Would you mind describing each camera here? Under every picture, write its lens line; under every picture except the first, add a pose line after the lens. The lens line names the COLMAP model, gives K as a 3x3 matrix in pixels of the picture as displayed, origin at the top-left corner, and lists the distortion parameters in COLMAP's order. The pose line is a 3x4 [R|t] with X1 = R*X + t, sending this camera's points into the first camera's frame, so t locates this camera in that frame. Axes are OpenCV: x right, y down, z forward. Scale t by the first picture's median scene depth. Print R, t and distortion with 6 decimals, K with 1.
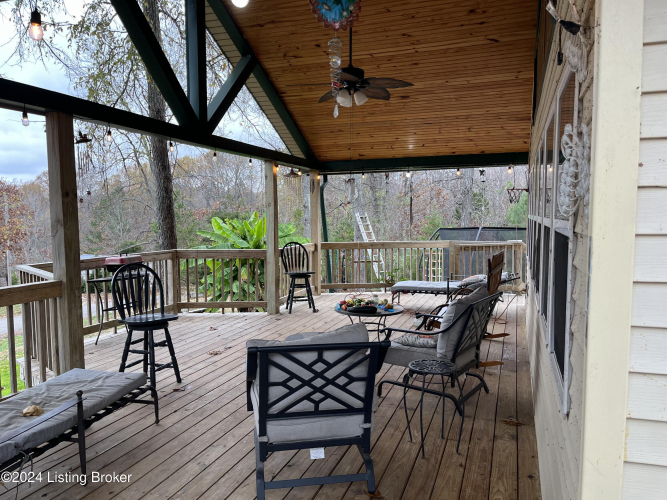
lens RADIAL K [[499.8, 0, 332.5], [0, 499.8, 254.3], [0, 0, 1]] dist [0.064088, -0.098173]
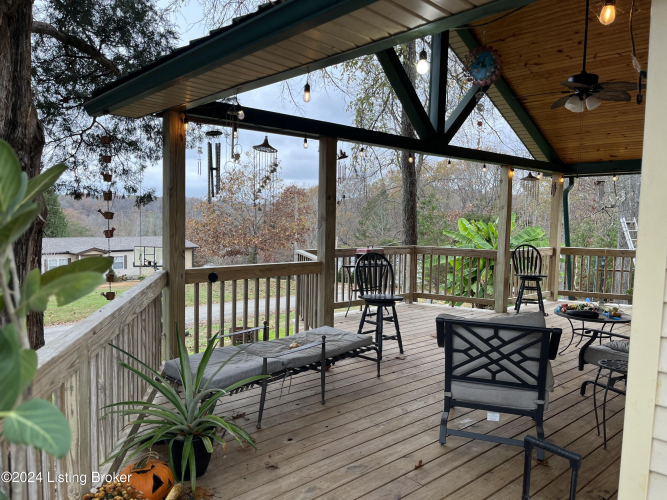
lens RADIAL K [[499.8, 0, 332.5], [0, 499.8, 254.3], [0, 0, 1]] dist [0.064088, -0.098173]
pose [[0.877345, 0.060475, -0.476035, 0.112435], [-0.062492, 0.997978, 0.011608, 0.013991], [0.475774, 0.019564, 0.879350, -0.147583]]
